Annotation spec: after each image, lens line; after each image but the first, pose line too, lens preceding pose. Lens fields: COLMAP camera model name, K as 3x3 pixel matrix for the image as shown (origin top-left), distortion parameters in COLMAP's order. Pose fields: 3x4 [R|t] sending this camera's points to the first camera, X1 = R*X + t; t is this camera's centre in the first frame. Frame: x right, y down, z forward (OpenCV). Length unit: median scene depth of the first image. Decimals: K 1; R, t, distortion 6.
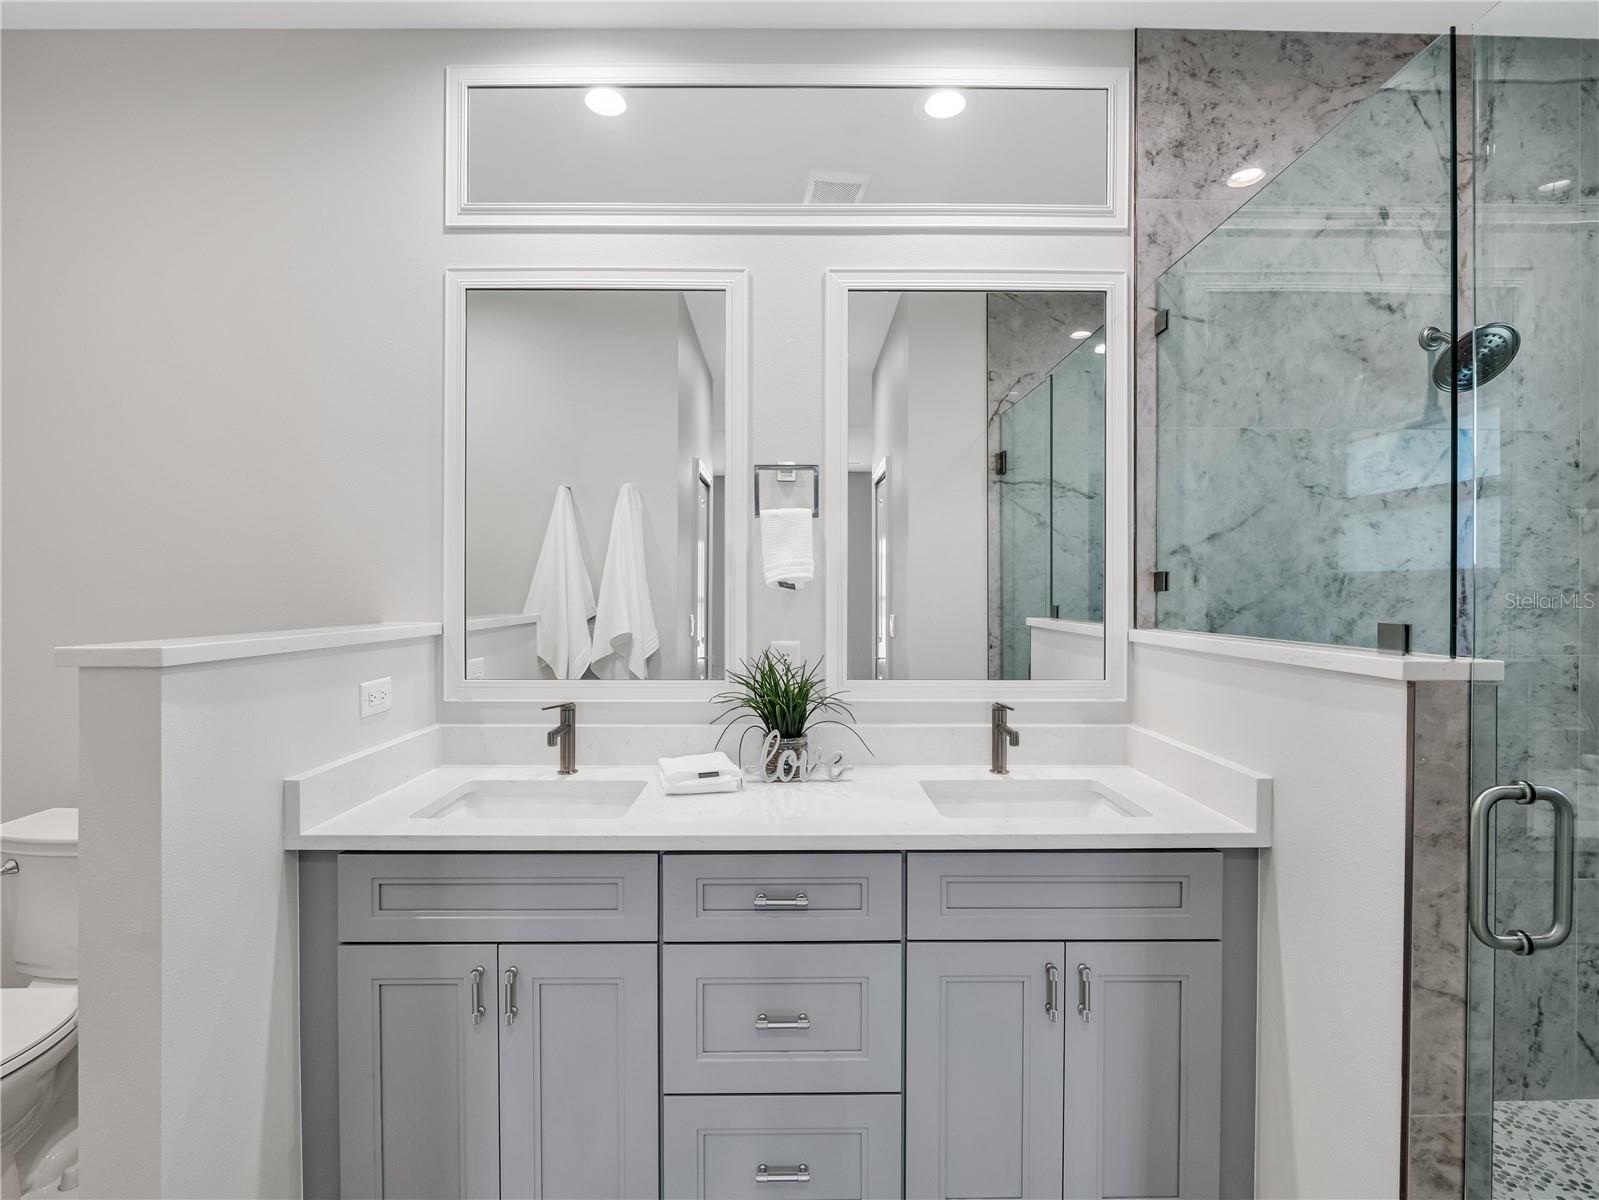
lens RADIAL K [[748.8, 0, 789.6], [0, 748.8, 601.3], [0, 0, 1]] dist [-0.001011, -0.000224]
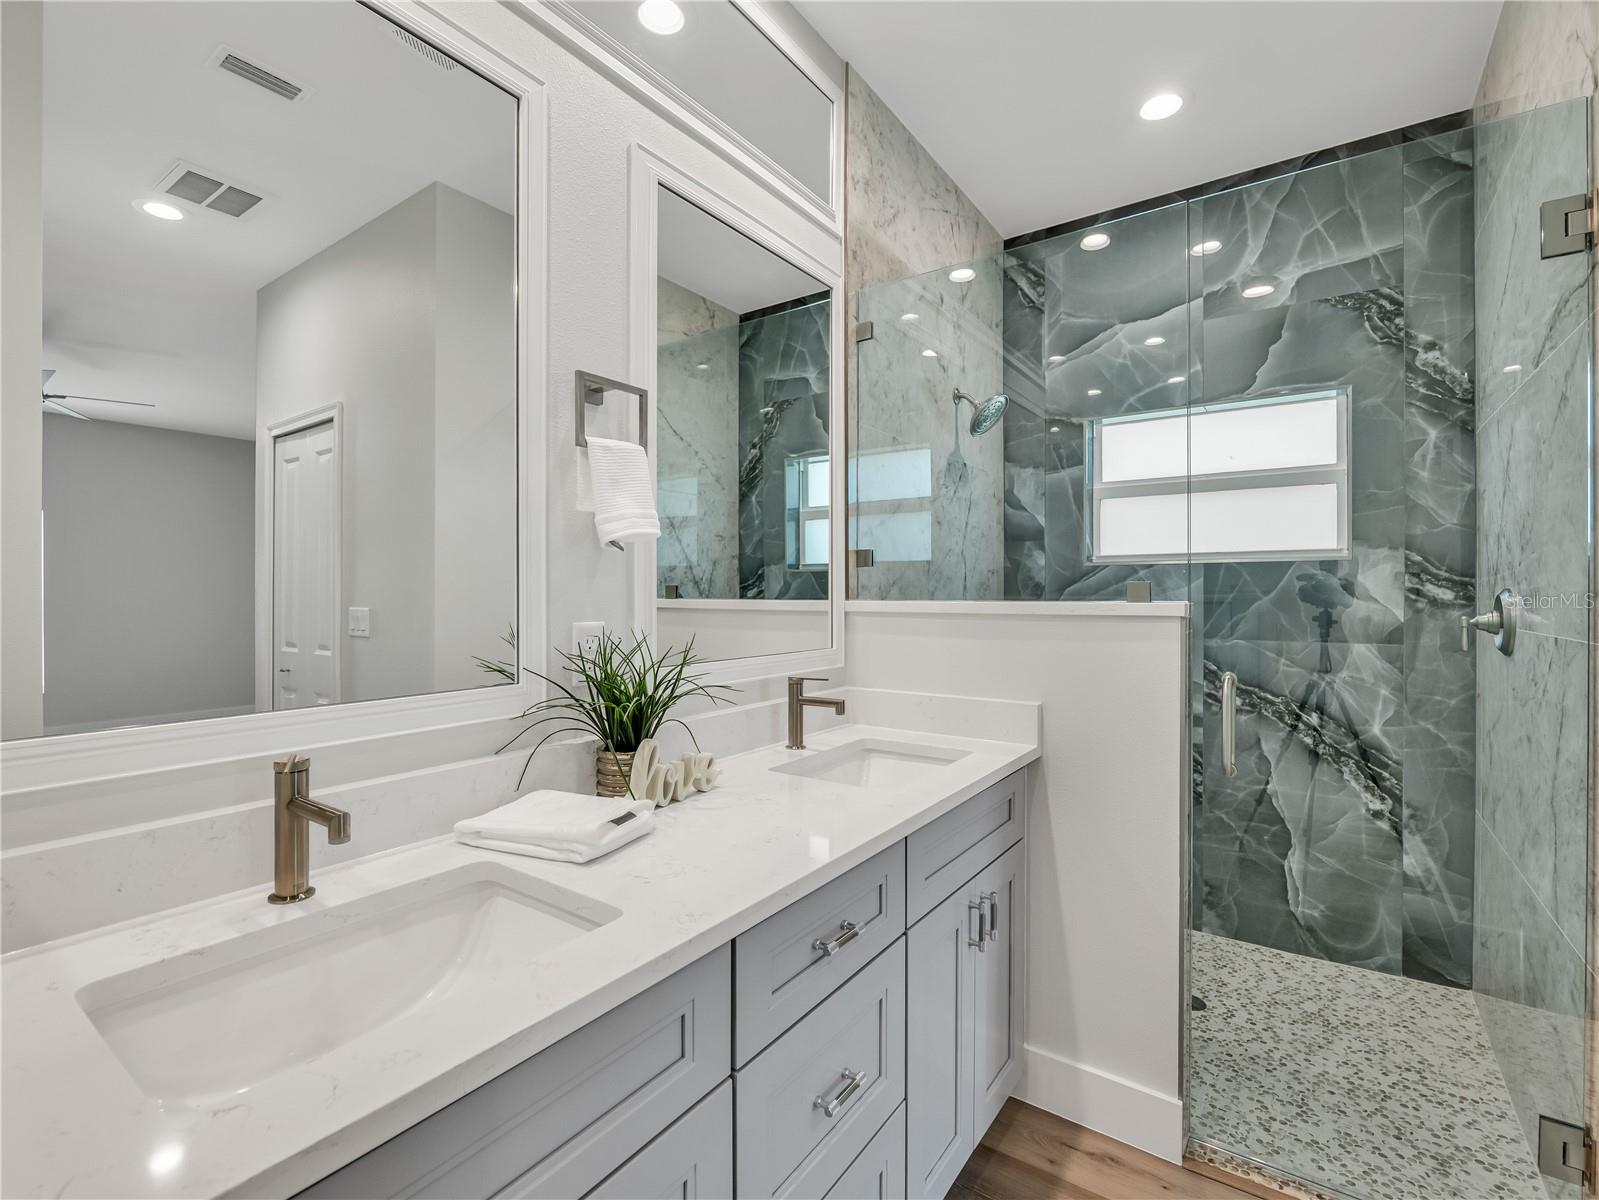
lens RADIAL K [[732.6, 0, 799.5], [0, 732.6, 600.0], [0, 0, 1]] dist [-0.001331, -0.000484]
pose [[0.590140, -0.011427, 0.807220, -0.482606], [0.011092, 0.999920, 0.006046, 0.030540], [-0.807225, 0.005386, 0.590220, 0.430129]]
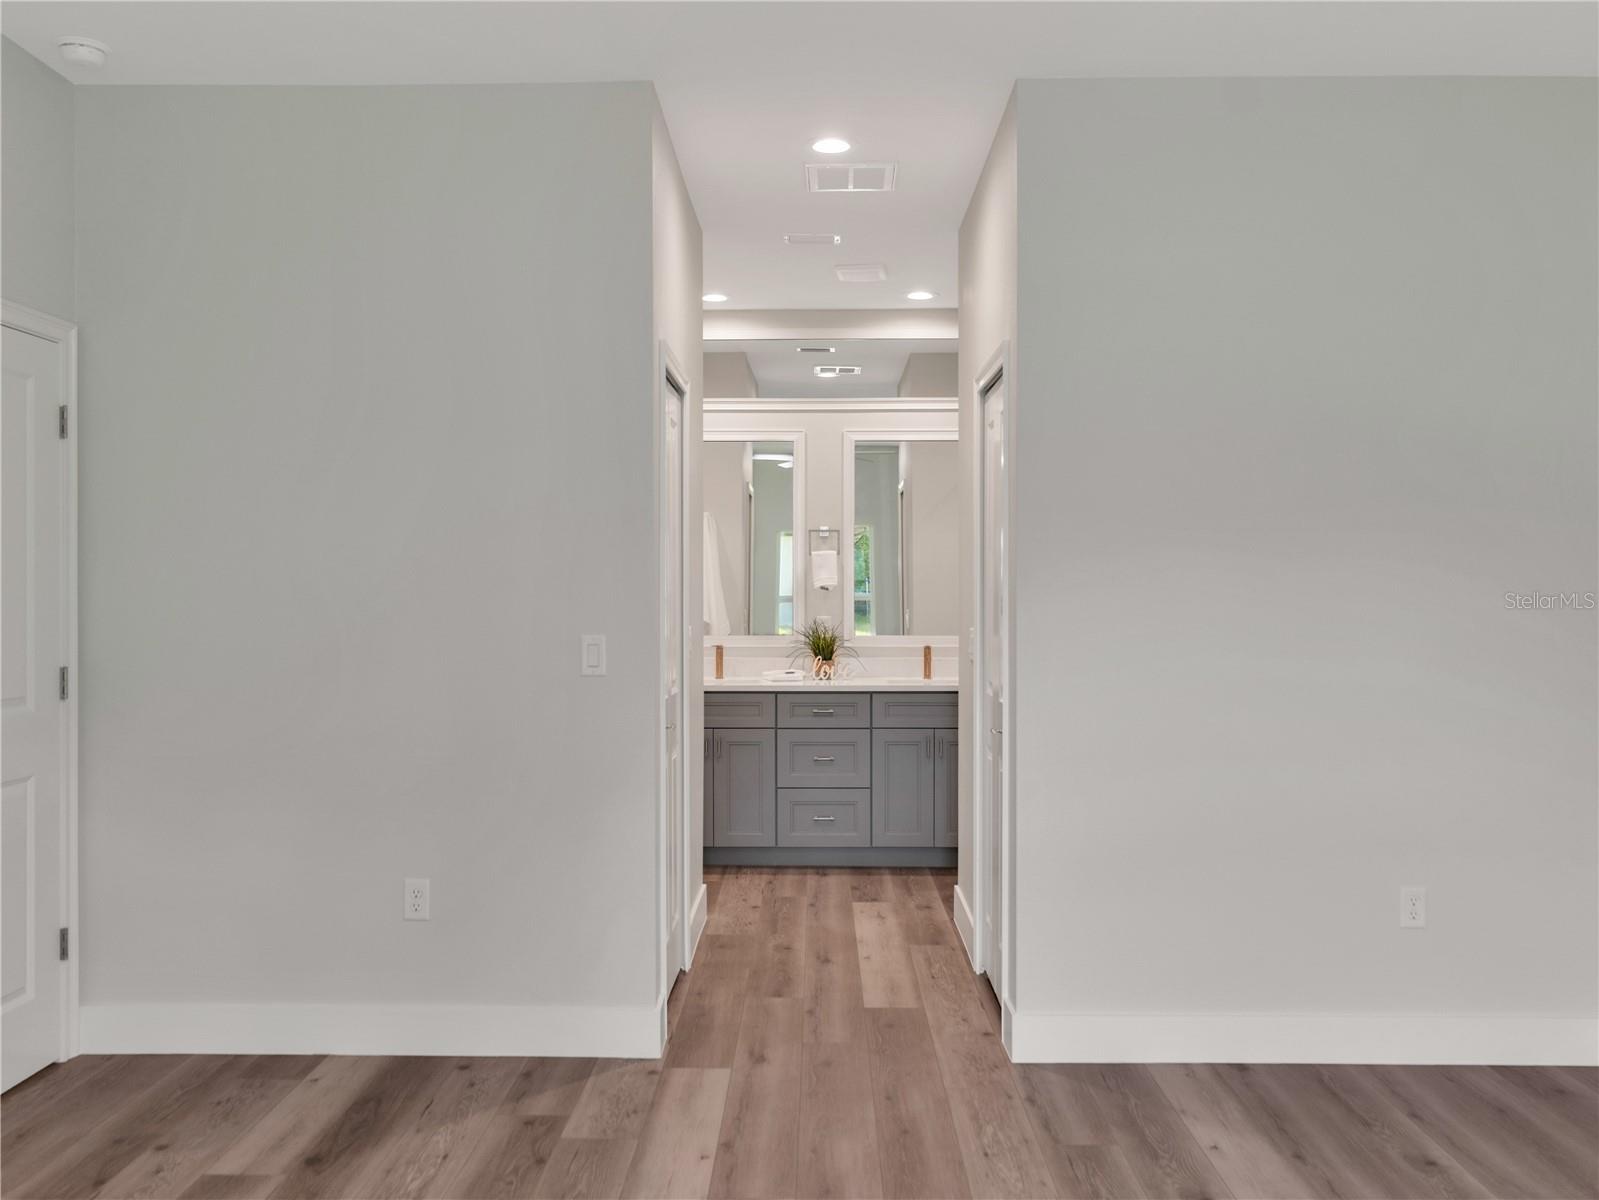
lens RADIAL K [[1205.3, 0, 824.3], [0, 1205.3, 590.7], [0, 0, 1]] dist [0.004296, 0.000355]
pose [[0.999989, -0.003841, -0.002837, 0.005096], [0.003818, 0.999960, -0.008068, 0.011924], [0.002867, 0.008057, 0.999963, -2.346282]]
